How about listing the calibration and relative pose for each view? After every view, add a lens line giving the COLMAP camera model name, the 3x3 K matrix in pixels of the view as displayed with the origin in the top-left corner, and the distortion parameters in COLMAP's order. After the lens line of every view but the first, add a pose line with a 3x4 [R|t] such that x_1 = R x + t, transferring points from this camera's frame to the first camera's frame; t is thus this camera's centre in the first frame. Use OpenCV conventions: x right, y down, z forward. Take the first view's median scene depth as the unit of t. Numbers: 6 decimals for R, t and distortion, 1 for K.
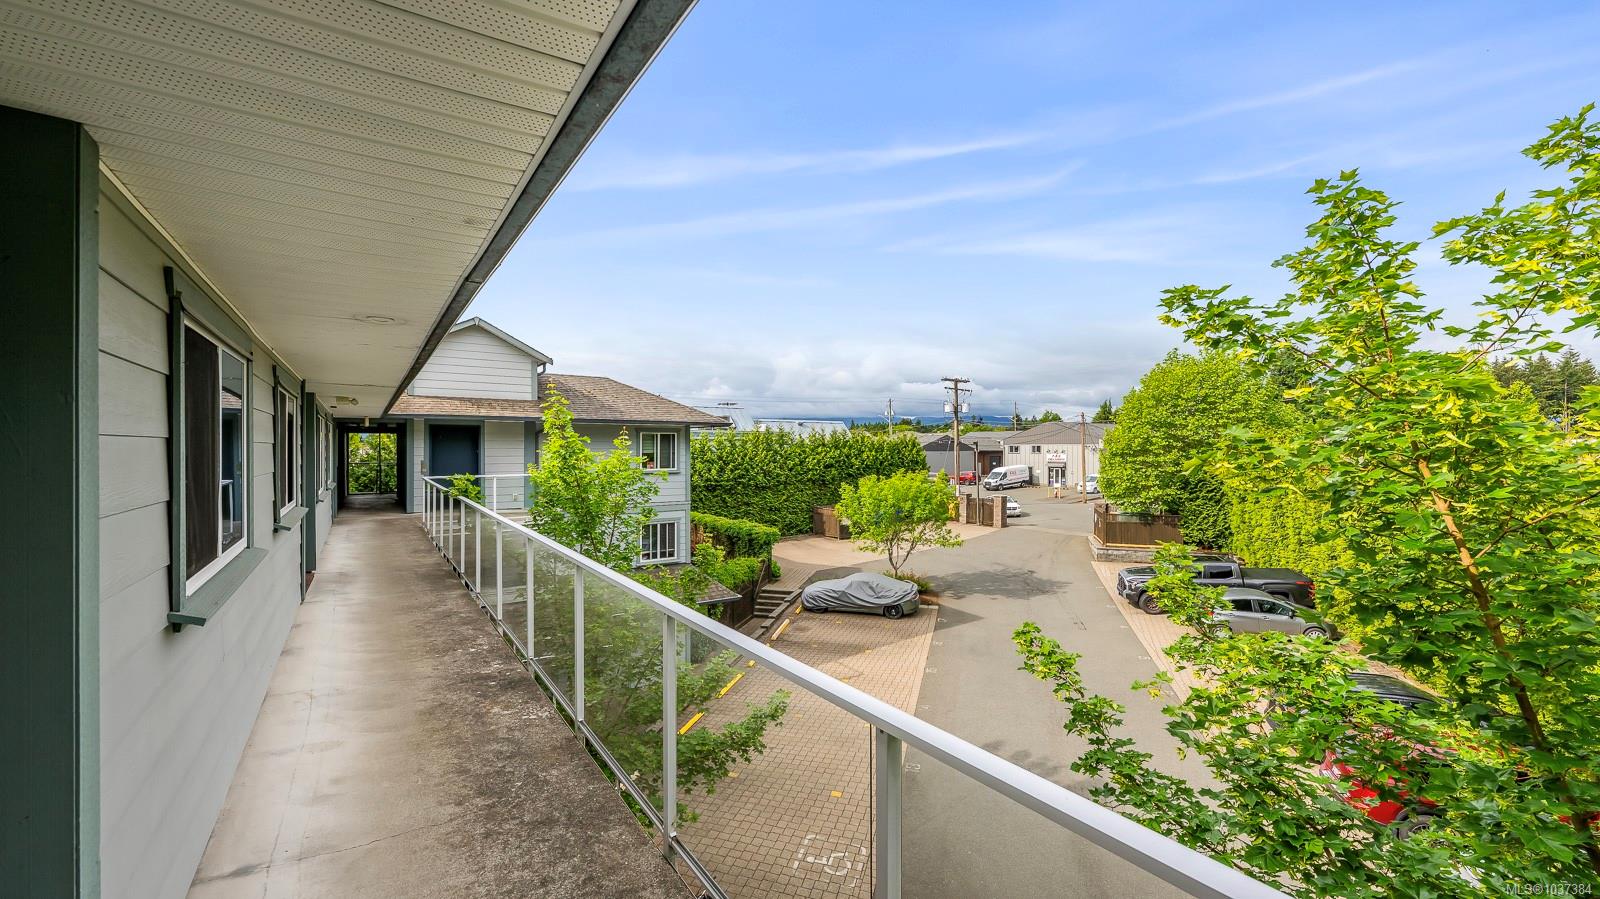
lens RADIAL K [[638.7, 0, 796.5], [0, 638.7, 451.2], [0, 0, 1]] dist [0.000484, 0.000011]
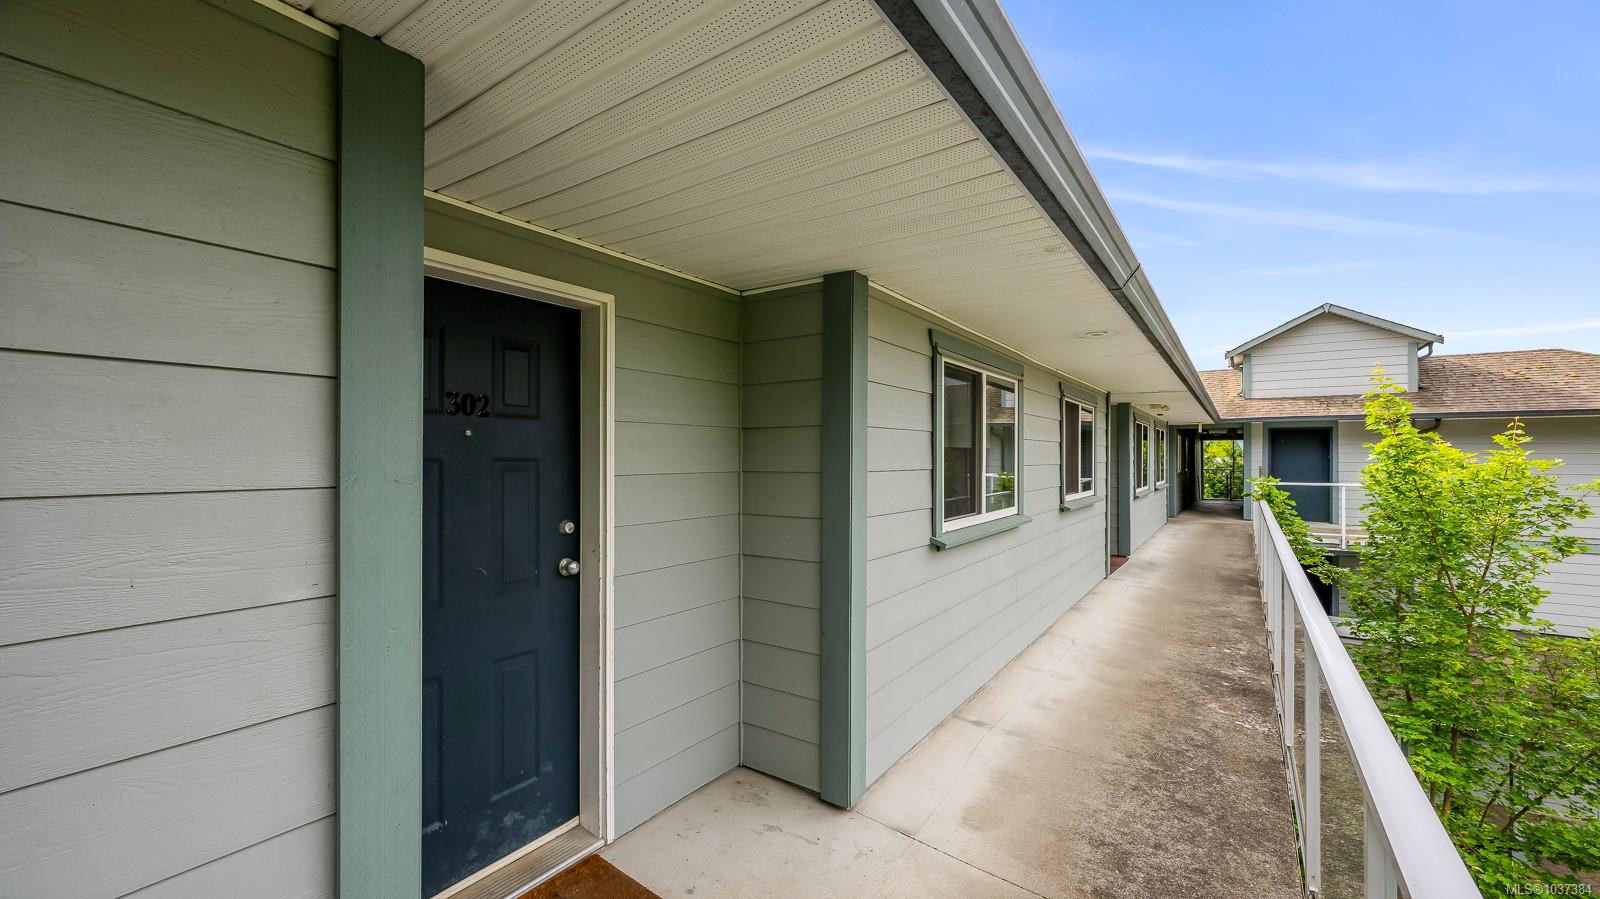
lens RADIAL K [[638.7, 0, 798.3], [0, 638.7, 452.0], [0, 0, 1]] dist [0.000484, 0.000011]
pose [[0.361833, -0.005569, -0.932226, 0.182815], [-0.006361, 0.999944, -0.008442, 0.020148], [0.932221, 0.008985, 0.361777, 0.032384]]
